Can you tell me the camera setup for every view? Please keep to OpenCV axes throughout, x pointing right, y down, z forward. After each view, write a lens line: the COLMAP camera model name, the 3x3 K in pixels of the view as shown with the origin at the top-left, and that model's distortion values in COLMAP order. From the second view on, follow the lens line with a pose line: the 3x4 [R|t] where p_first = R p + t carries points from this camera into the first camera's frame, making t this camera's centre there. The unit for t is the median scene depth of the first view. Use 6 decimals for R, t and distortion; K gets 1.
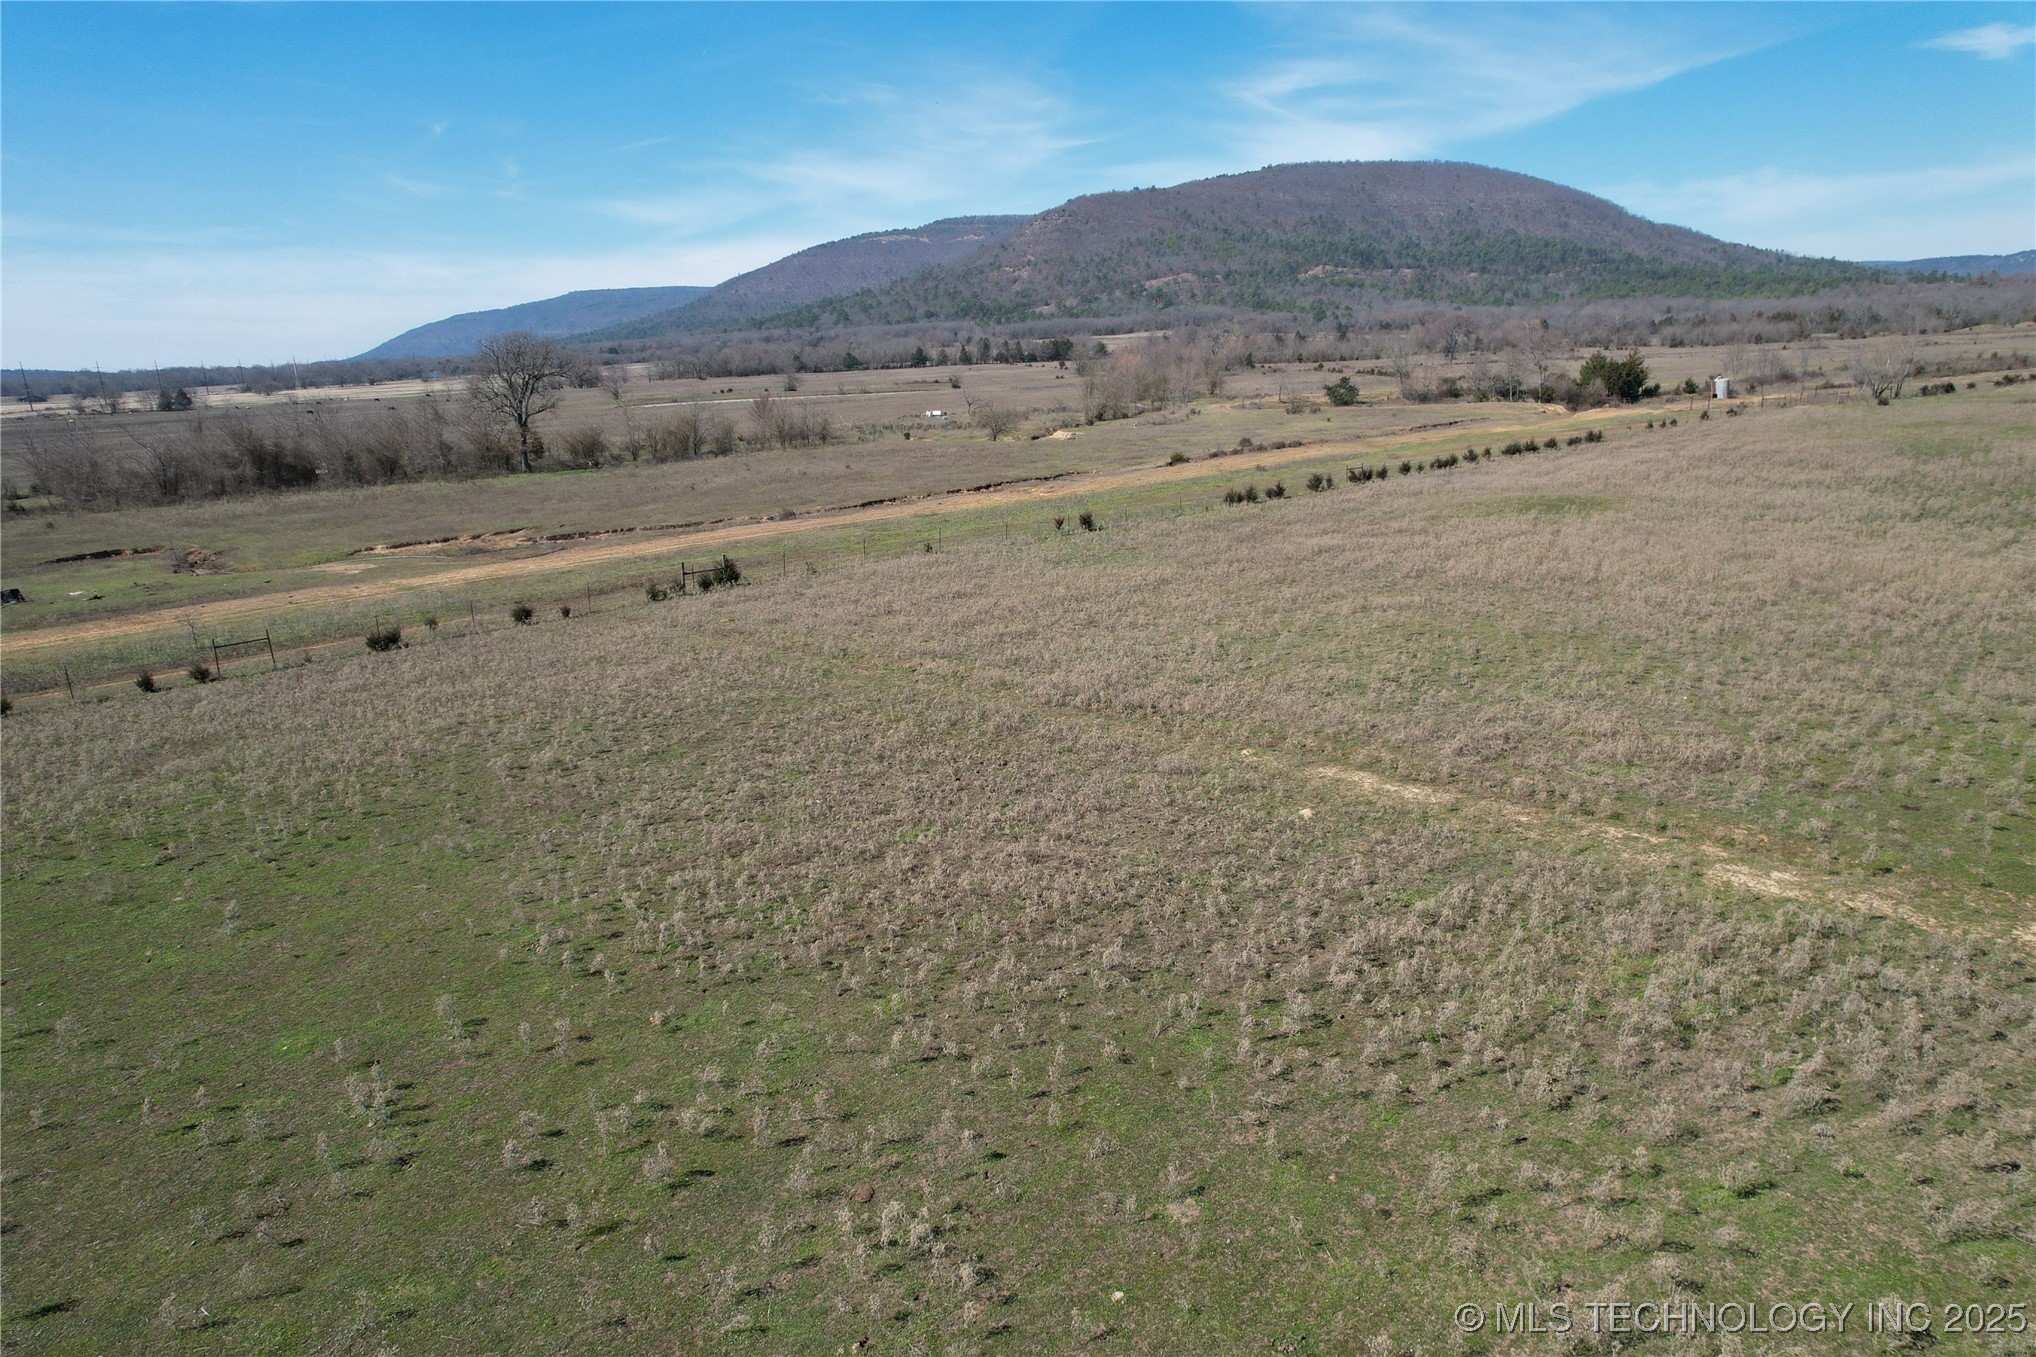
lens RADIAL K [[1308.2, 0, 1018.6], [0, 1308.2, 709.7], [0, 0, 1]] dist [-0.076400, 0.064785]
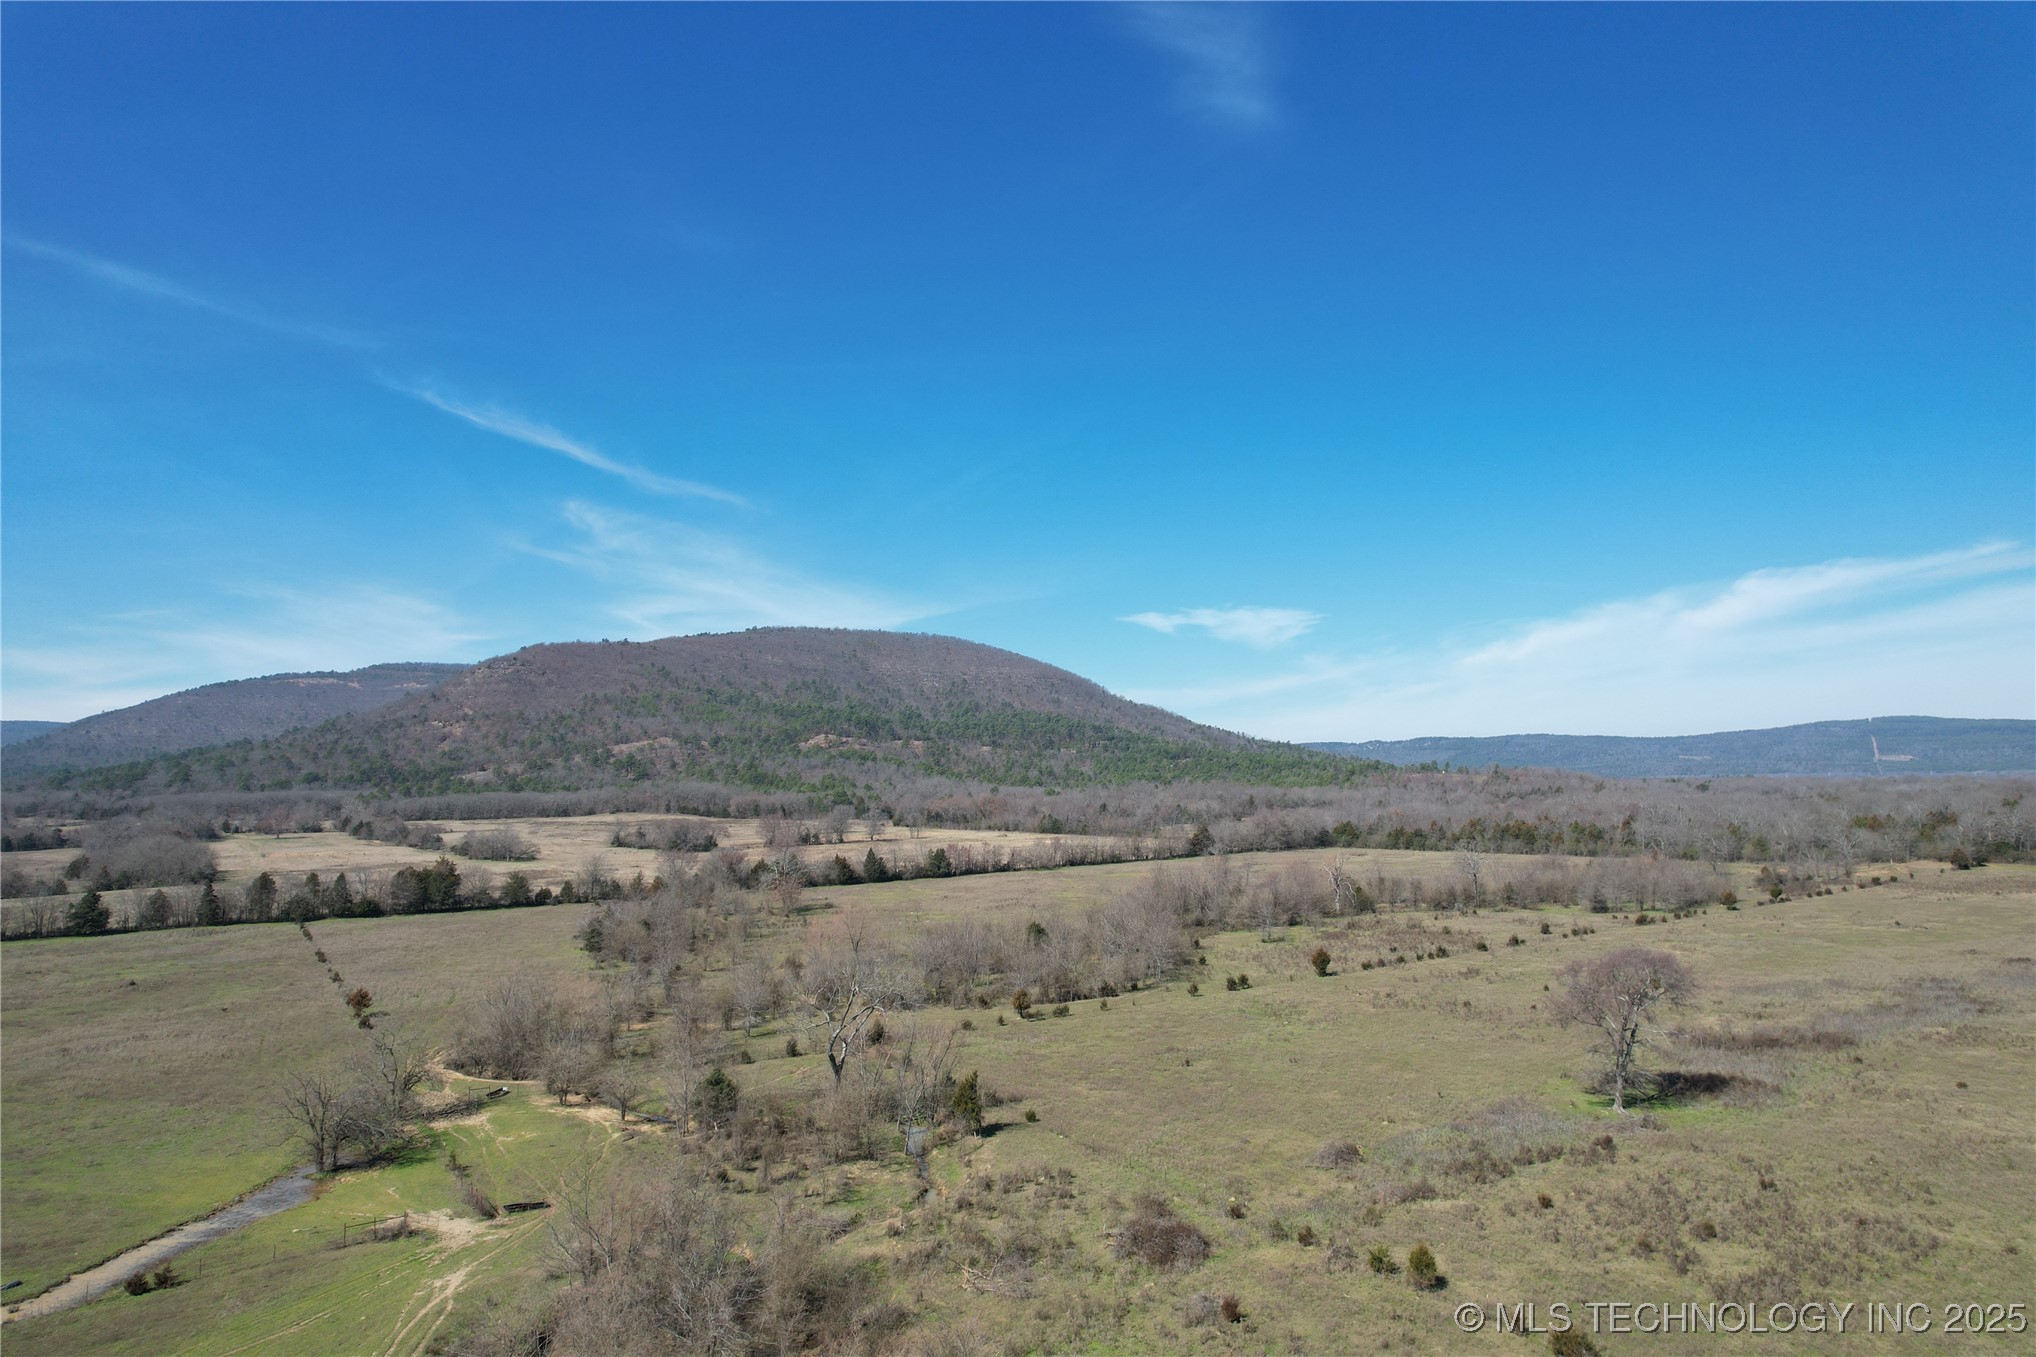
lens RADIAL K [[1313.8, 0, 996.8], [0, 1313.8, 689.2], [0, 0, 1]] dist [-0.038107, -0.002985]
pose [[0.929511, 0.053143, 0.364945, 0.019014], [0.078831, 0.938062, -0.337381, -0.065203], [-0.360270, 0.342369, 0.867749, 0.182877]]
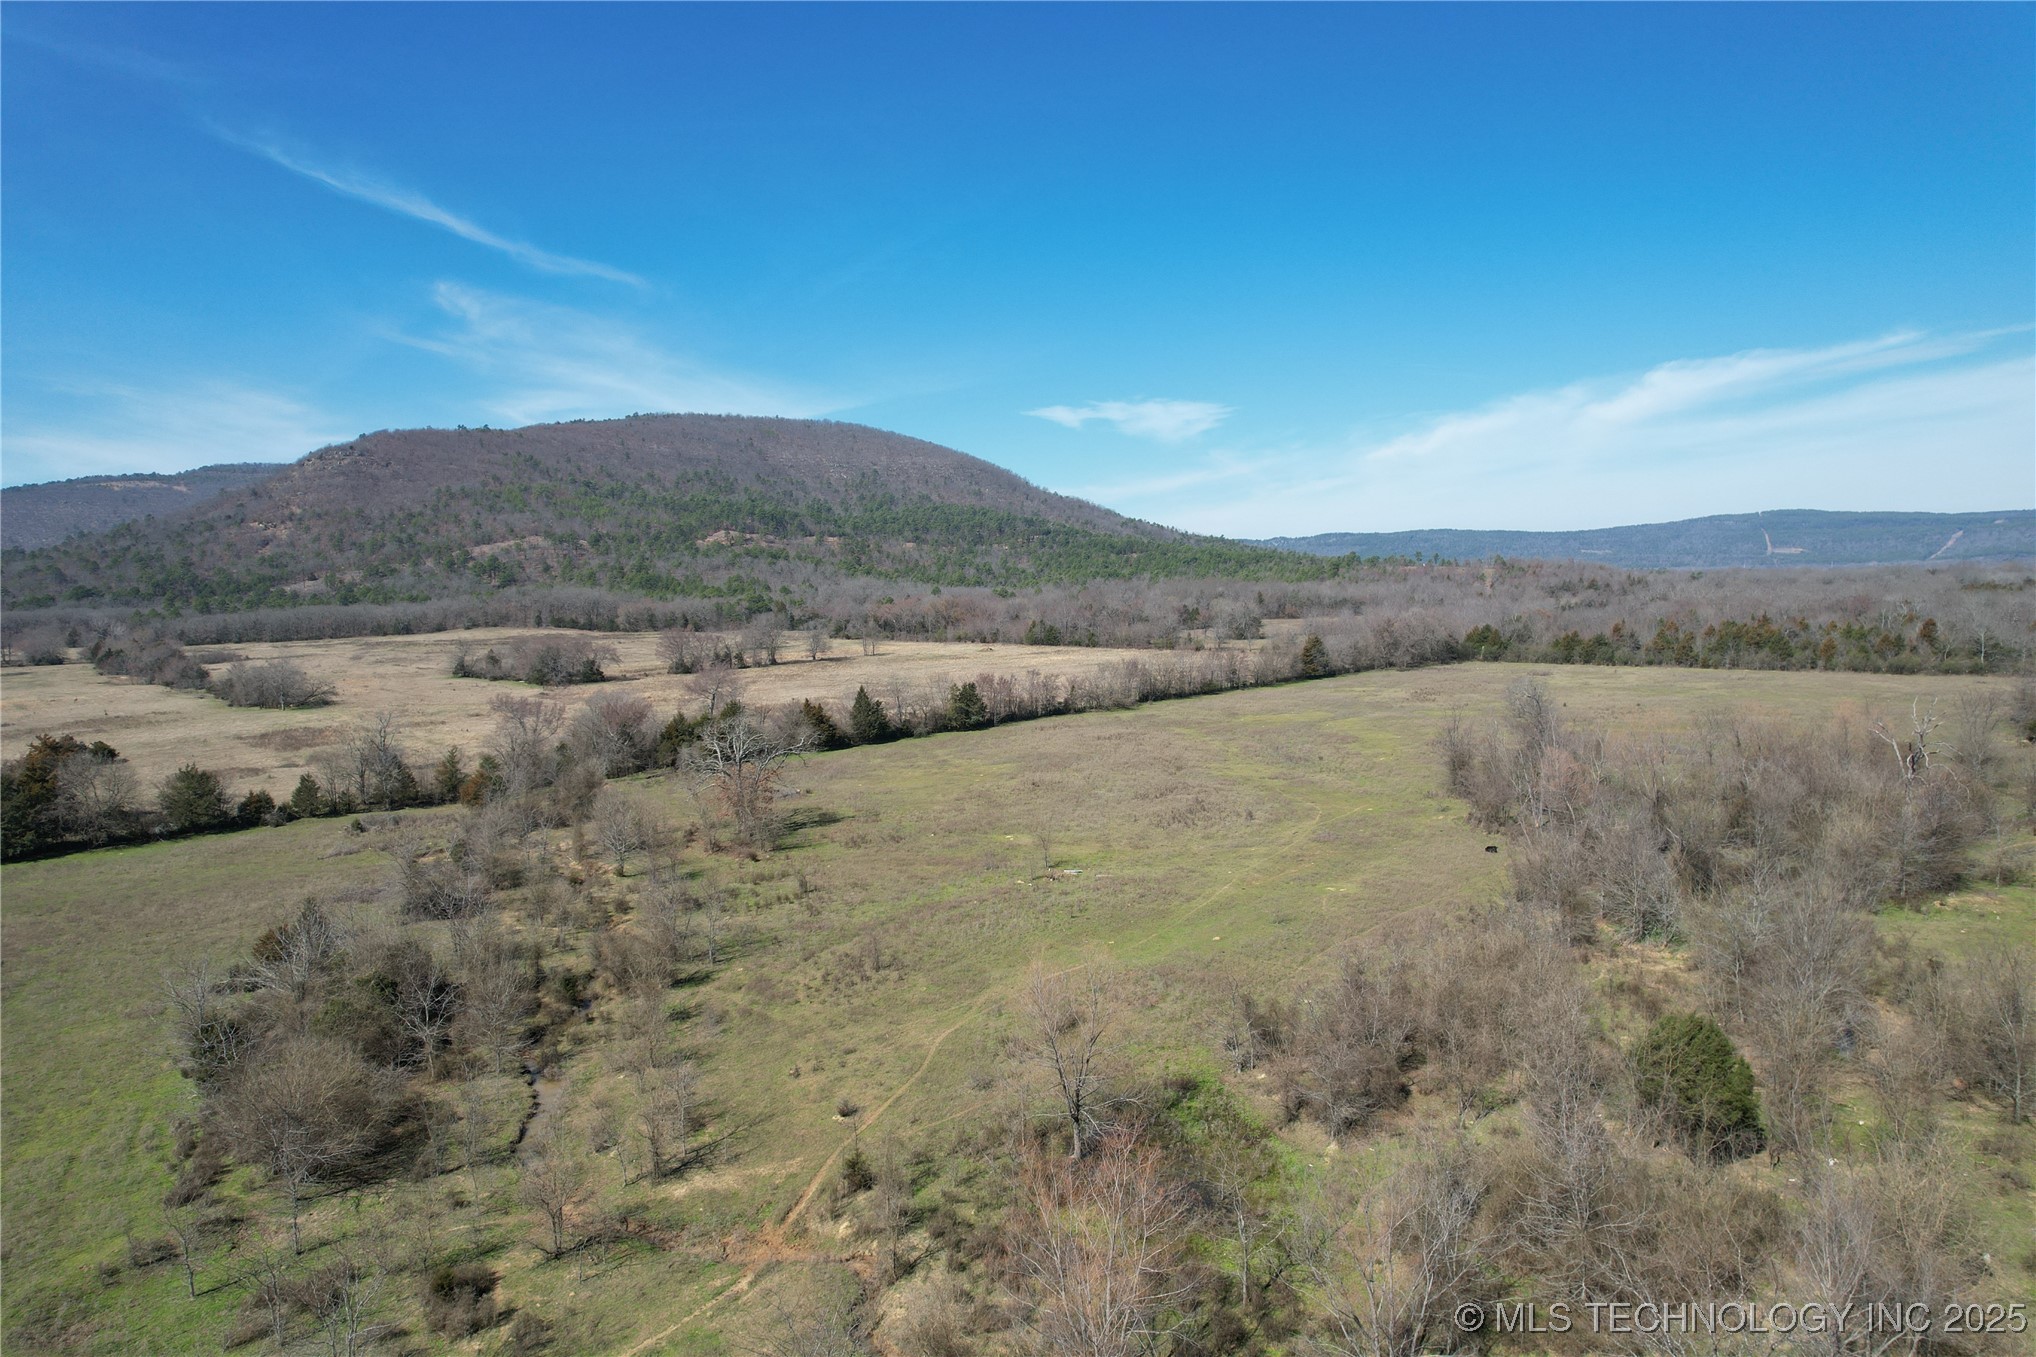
lens RADIAL K [[1322.8, 0, 1010.3], [0, 1322.8, 694.5], [0, 0, 1]] dist [-0.098310, 0.101284]
pose [[0.892536, -0.023665, 0.450356, 0.037881], [0.117133, 0.976515, -0.180827, -0.094233], [-0.435500, 0.214146, 0.874346, 0.284800]]
